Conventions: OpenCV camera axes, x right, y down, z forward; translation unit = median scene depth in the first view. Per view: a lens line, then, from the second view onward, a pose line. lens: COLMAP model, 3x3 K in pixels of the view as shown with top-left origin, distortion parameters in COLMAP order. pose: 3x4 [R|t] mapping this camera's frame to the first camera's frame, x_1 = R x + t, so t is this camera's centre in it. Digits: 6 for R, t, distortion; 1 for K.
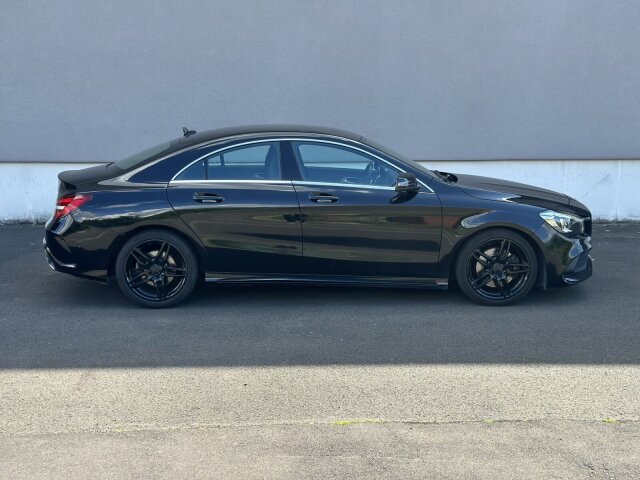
lens RADIAL K [[910.5, 0, 323.8], [0, 910.5, 249.7], [0, 0, 1]] dist [0.215133, -0.558575]
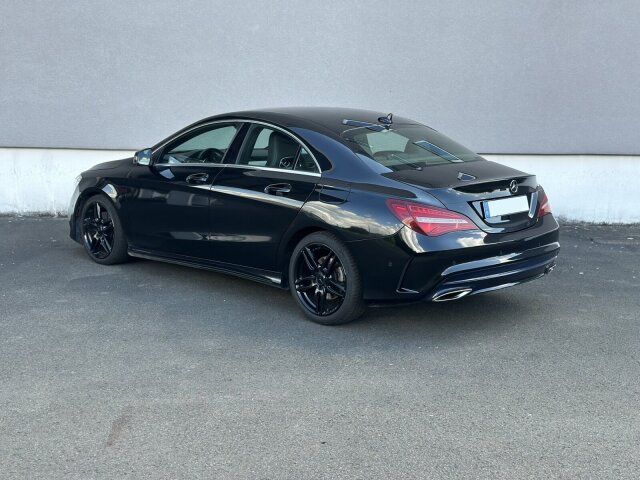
lens RADIAL K [[912.8, 0, 320.0], [0, 912.8, 240.0], [0, 0, 1]] dist [0.198709, -0.451271]
pose [[0.999555, 0.019344, -0.022708, -0.064439], [-0.019321, 0.999813, 0.001246, -0.021336], [0.022728, -0.000807, 0.999741, 0.194026]]
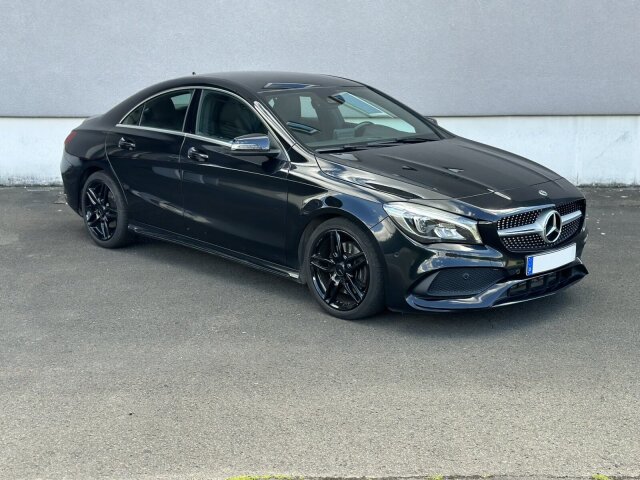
lens RADIAL K [[910.5, 0, 323.8], [0, 910.5, 249.7], [0, 0, 1]] dist [0.215133, -0.558575]
pose [[0.999647, 0.005983, -0.025890, 0.083366], [-0.004626, 0.998629, 0.052146, -0.027335], [0.026166, -0.052008, 0.998304, 0.207069]]
